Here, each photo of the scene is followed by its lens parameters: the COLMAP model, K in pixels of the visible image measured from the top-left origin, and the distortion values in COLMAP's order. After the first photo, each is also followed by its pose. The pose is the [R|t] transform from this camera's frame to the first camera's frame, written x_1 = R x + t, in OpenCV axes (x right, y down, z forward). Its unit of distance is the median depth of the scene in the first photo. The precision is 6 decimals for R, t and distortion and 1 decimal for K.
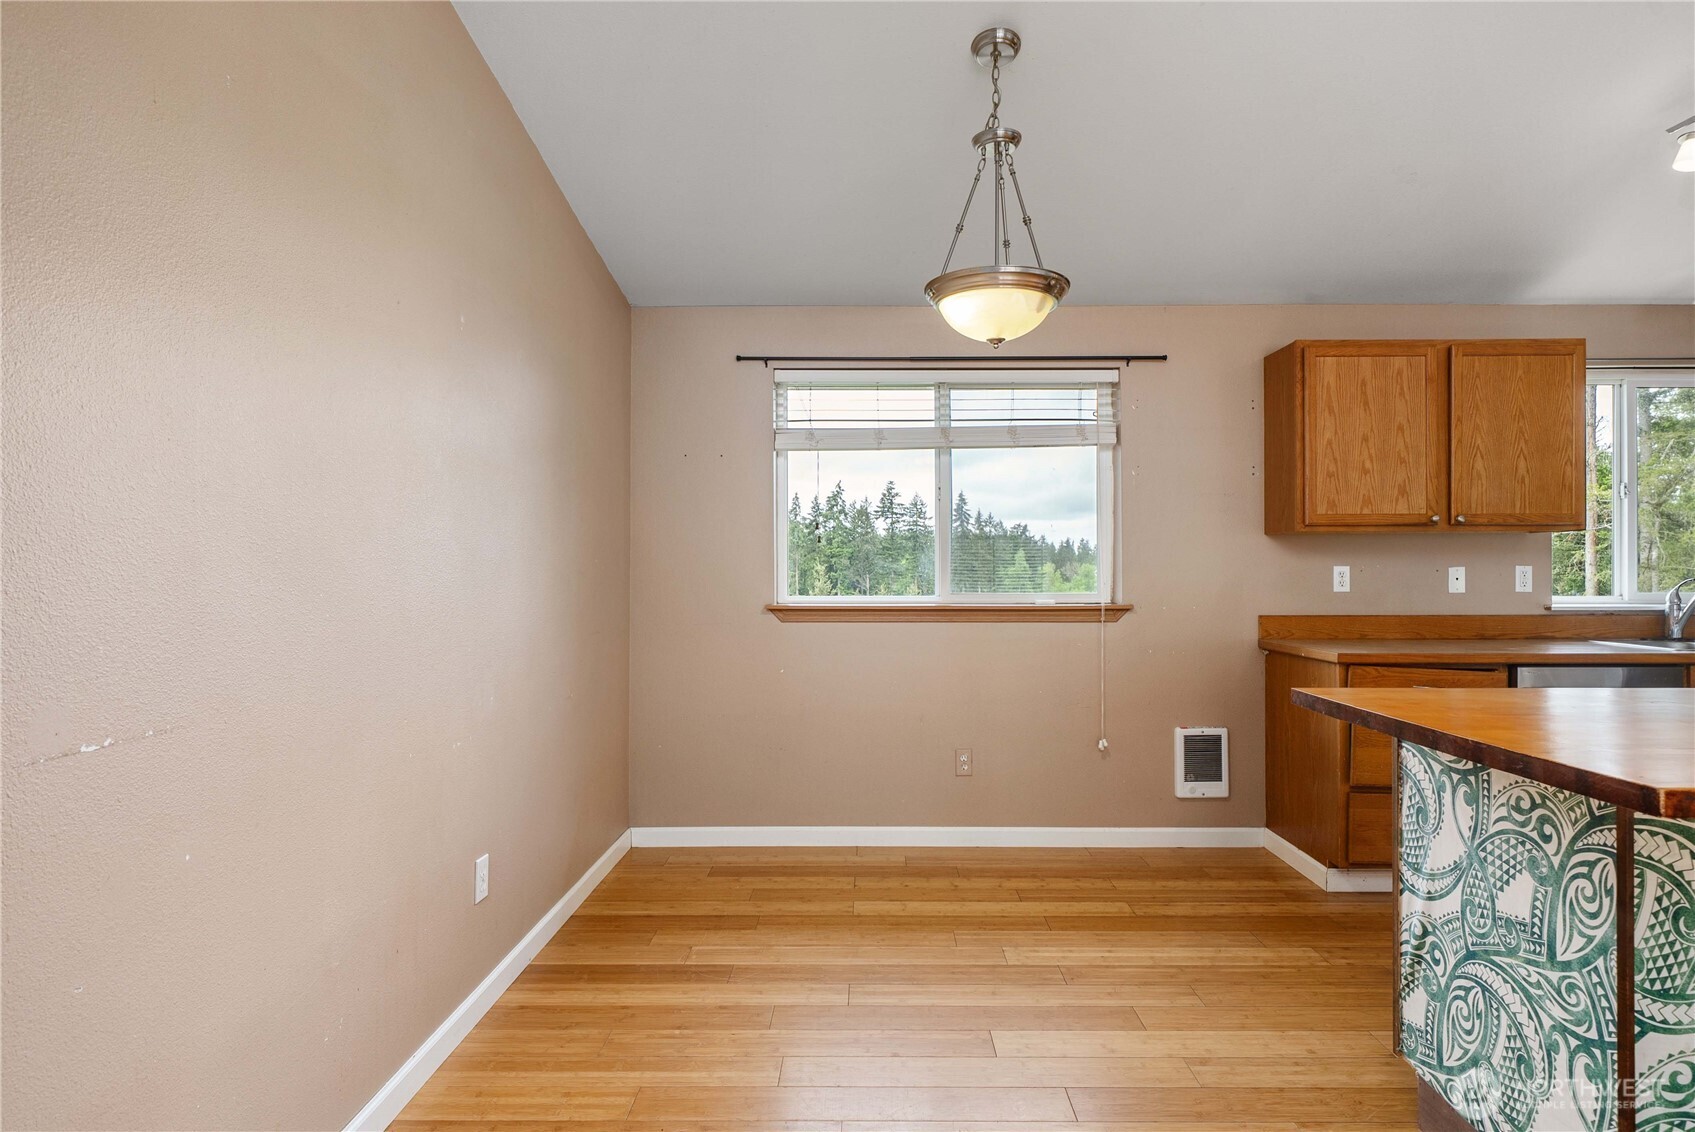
lens RADIAL K [[882.3, 0, 864.6], [0, 882.3, 565.7], [0, 0, 1]] dist [0.000569, -0.002128]
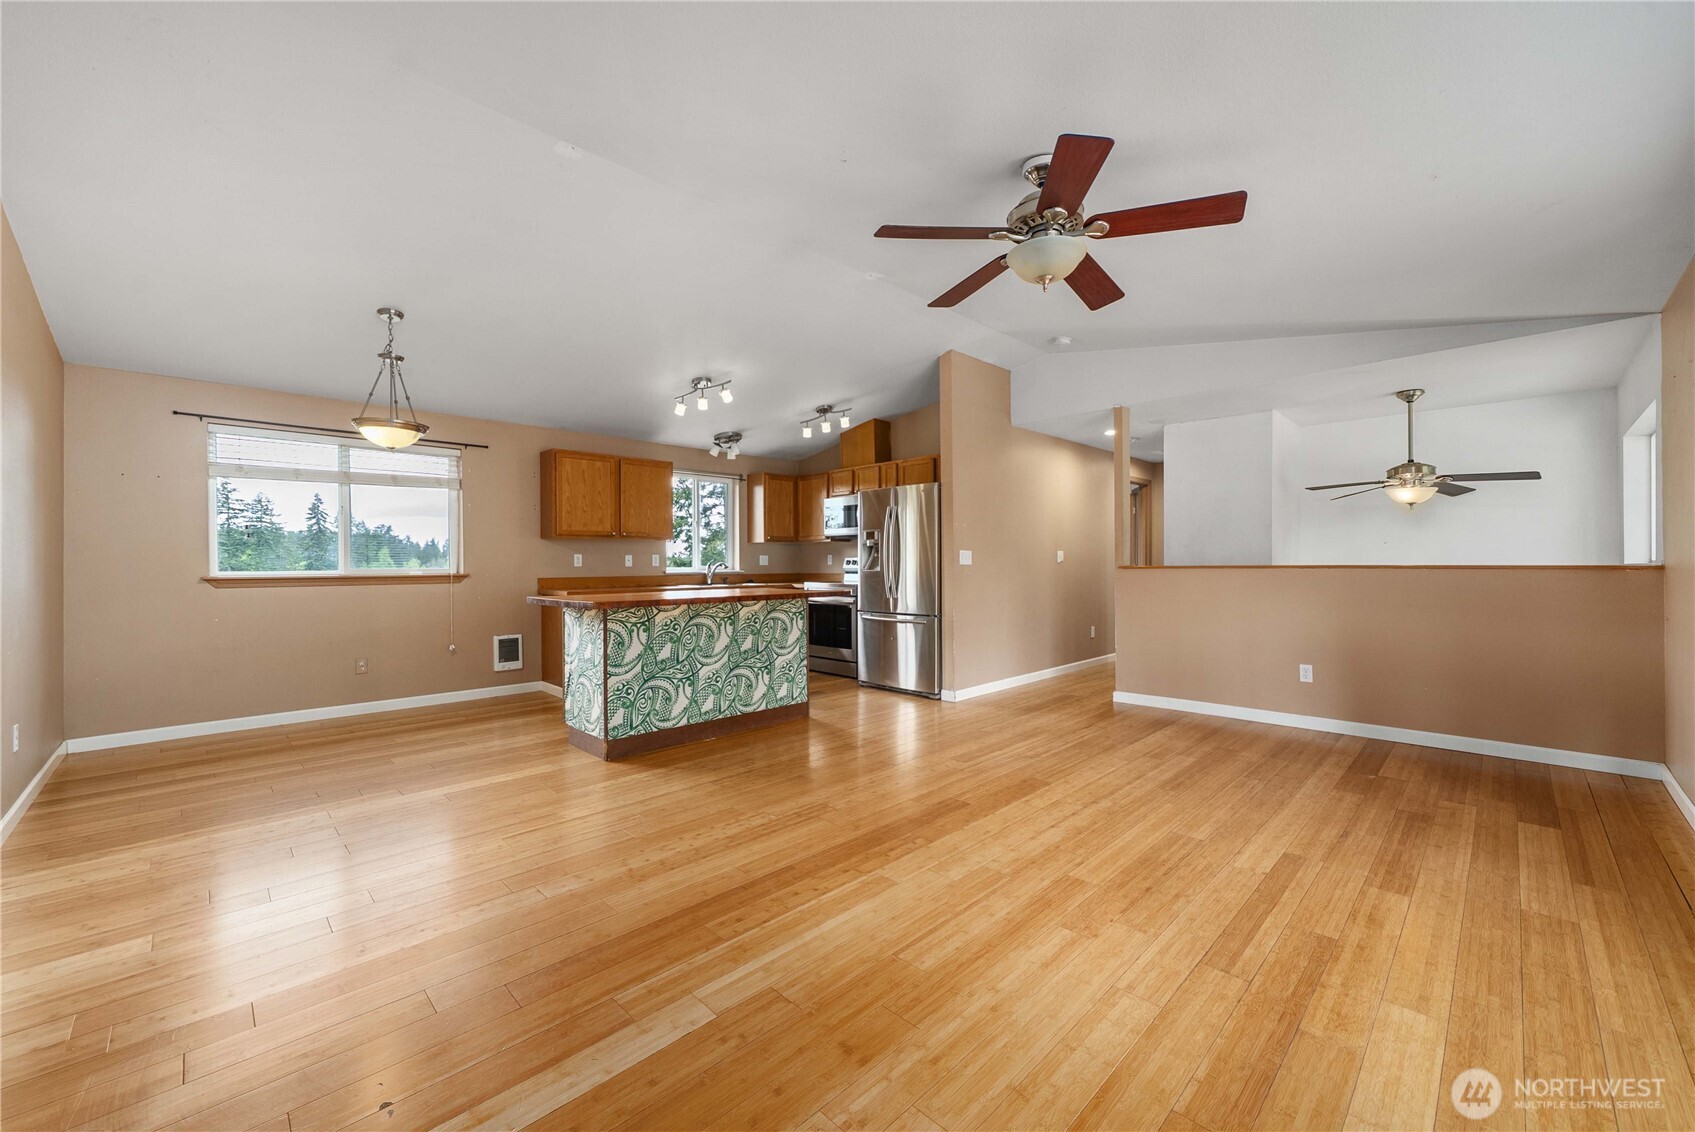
lens RADIAL K [[653.0, 0, 850.9], [0, 653.0, 562.7], [0, 0, 1]] dist [-0.006118, 0.000997]
pose [[0.698866, -0.003162, 0.715246, -0.139753], [0.001612, 0.999995, 0.002845, 0.019357], [-0.715251, -0.000835, 0.698867, -0.632329]]
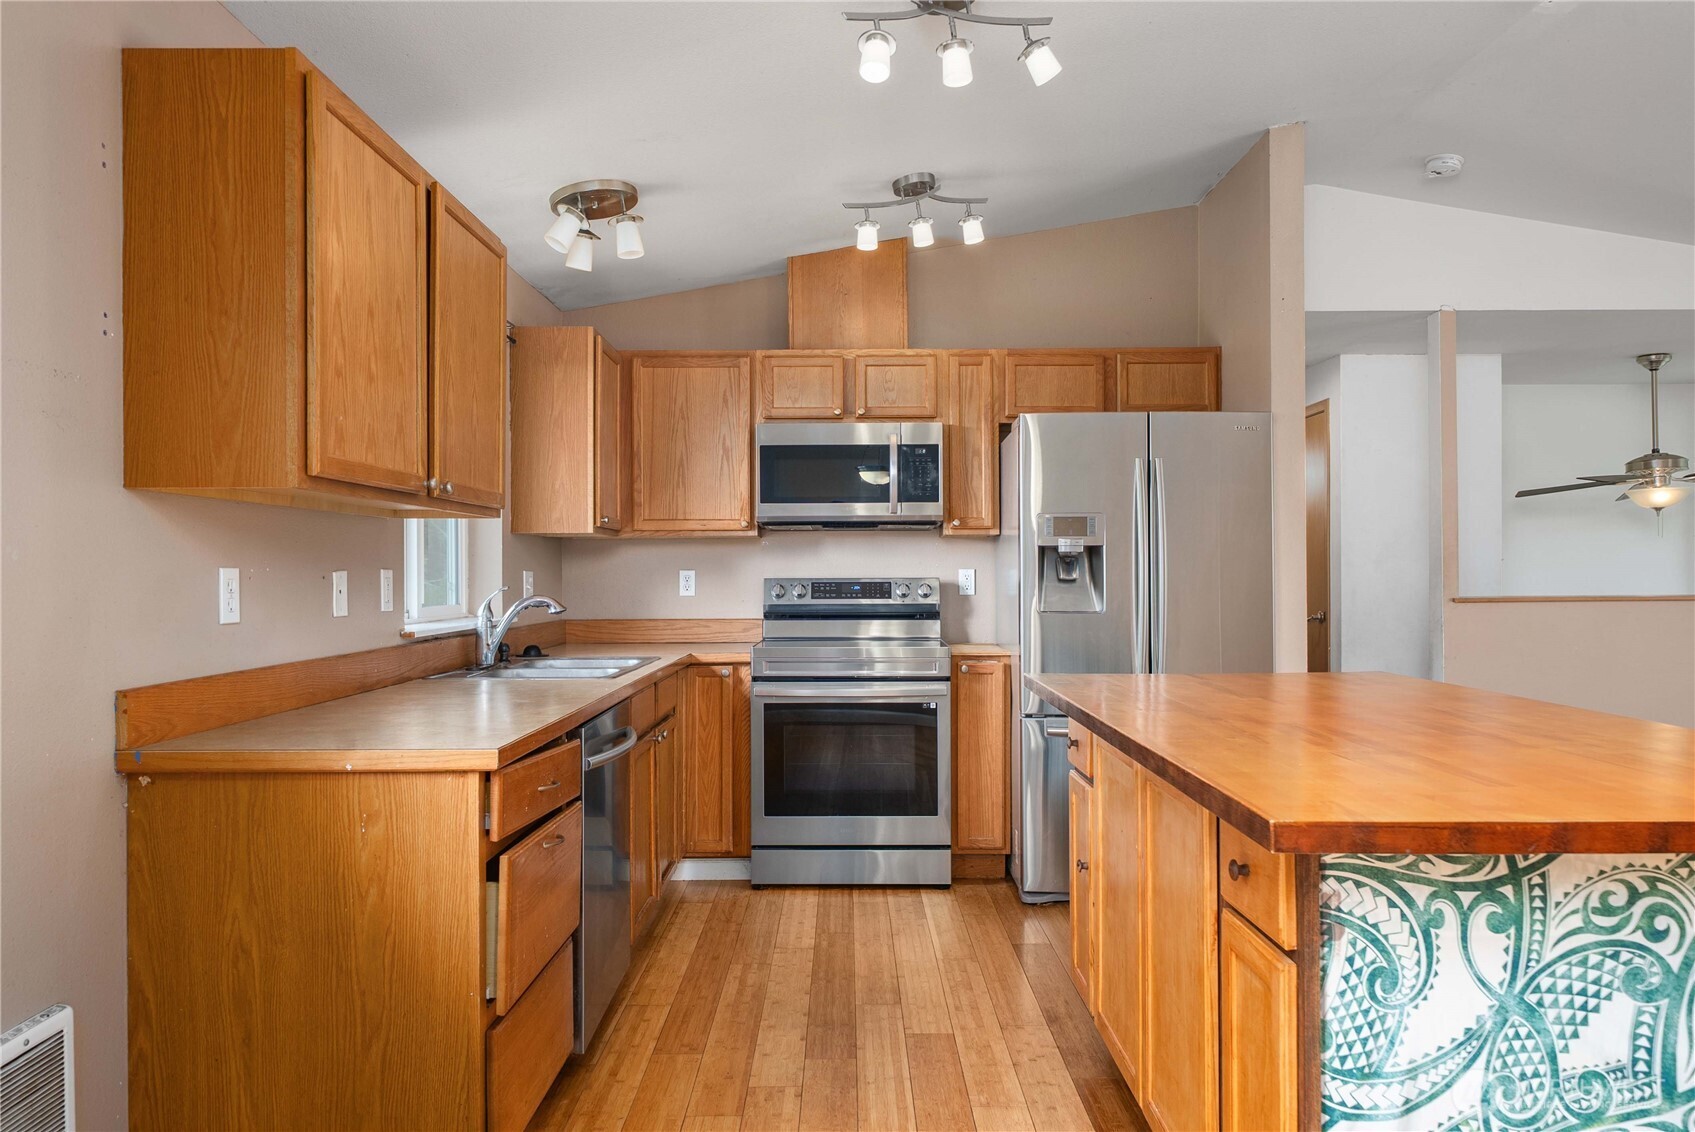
lens RADIAL K [[1139.9, 0, 852.7], [0, 1139.9, 574.2], [0, 0, 1]] dist [0.001752, 0.002549]
pose [[-0.011424, -0.000138, 0.999935, -0.076985], [-0.001729, 0.999998, 0.000118, 0.003298], [-0.999933, -0.001727, -0.011424, 0.736026]]
